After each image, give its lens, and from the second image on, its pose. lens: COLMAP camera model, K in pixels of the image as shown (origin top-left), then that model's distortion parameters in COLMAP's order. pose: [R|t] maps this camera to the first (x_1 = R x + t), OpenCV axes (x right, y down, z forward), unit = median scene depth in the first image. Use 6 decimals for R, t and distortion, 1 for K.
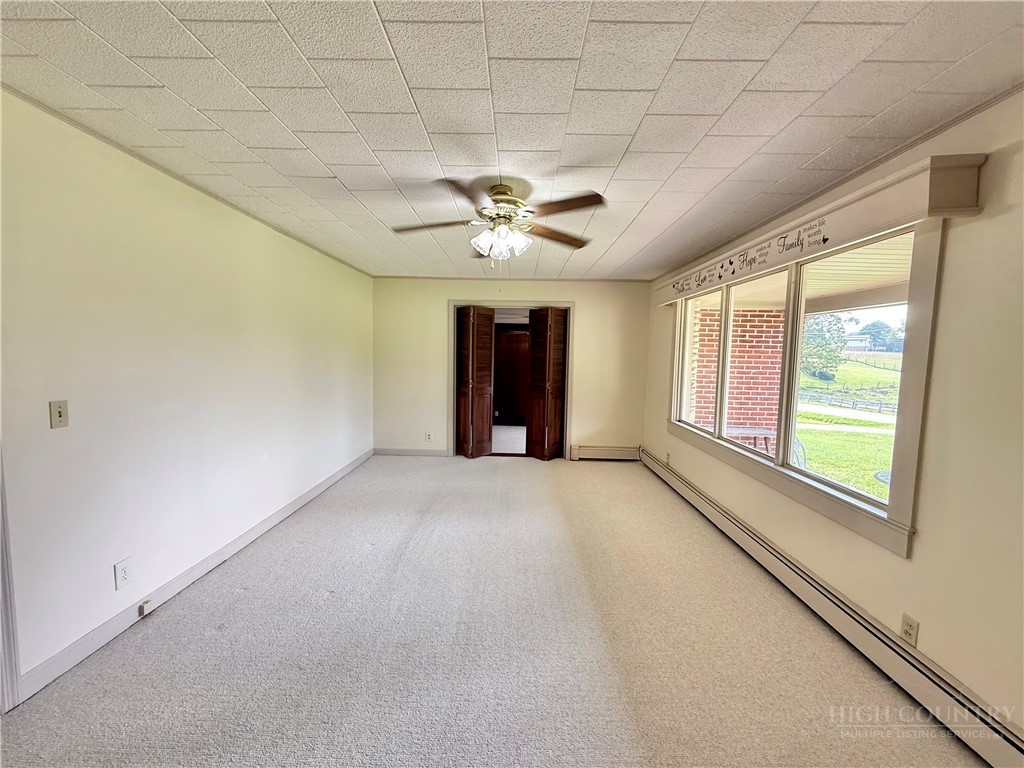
lens RADIAL K [[408.7, 0, 507.7], [0, 408.7, 385.0], [0, 0, 1]] dist [-0.000936, -0.000263]
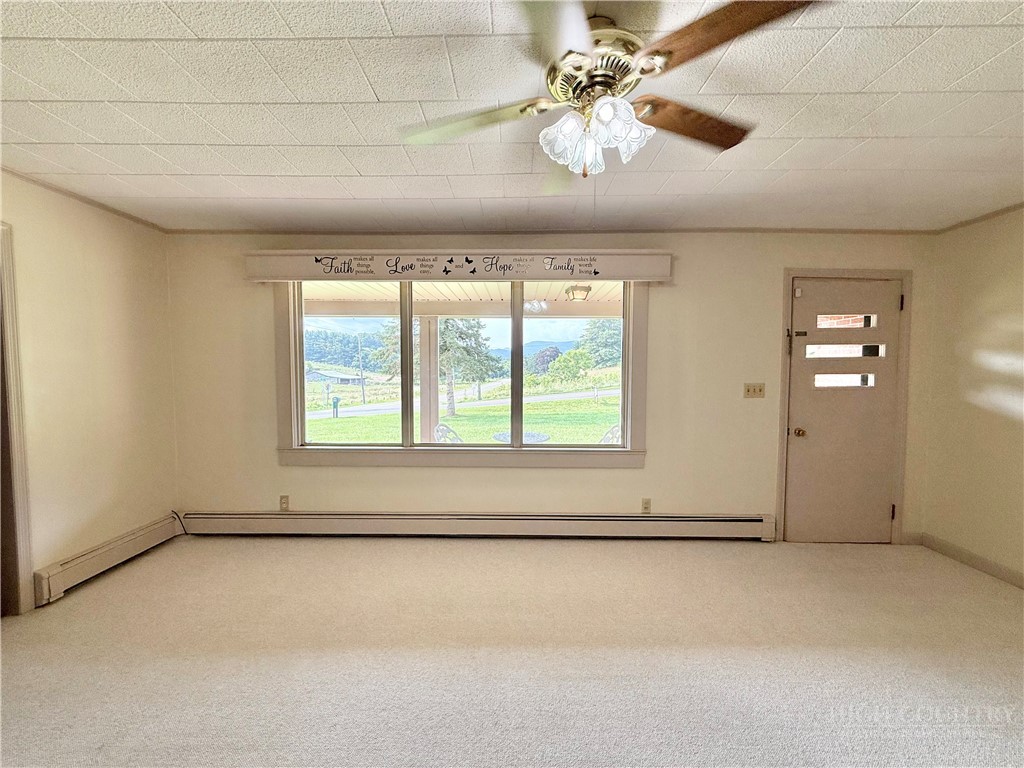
lens RADIAL K [[408.7, 0, 507.7], [0, 408.7, 385.0], [0, 0, 1]] dist [-0.000936, -0.000263]
pose [[-0.006562, -0.068960, 0.997598, -0.494972], [0.077353, 0.994595, 0.069261, -0.067004], [-0.996982, 0.077622, -0.001193, 1.002226]]
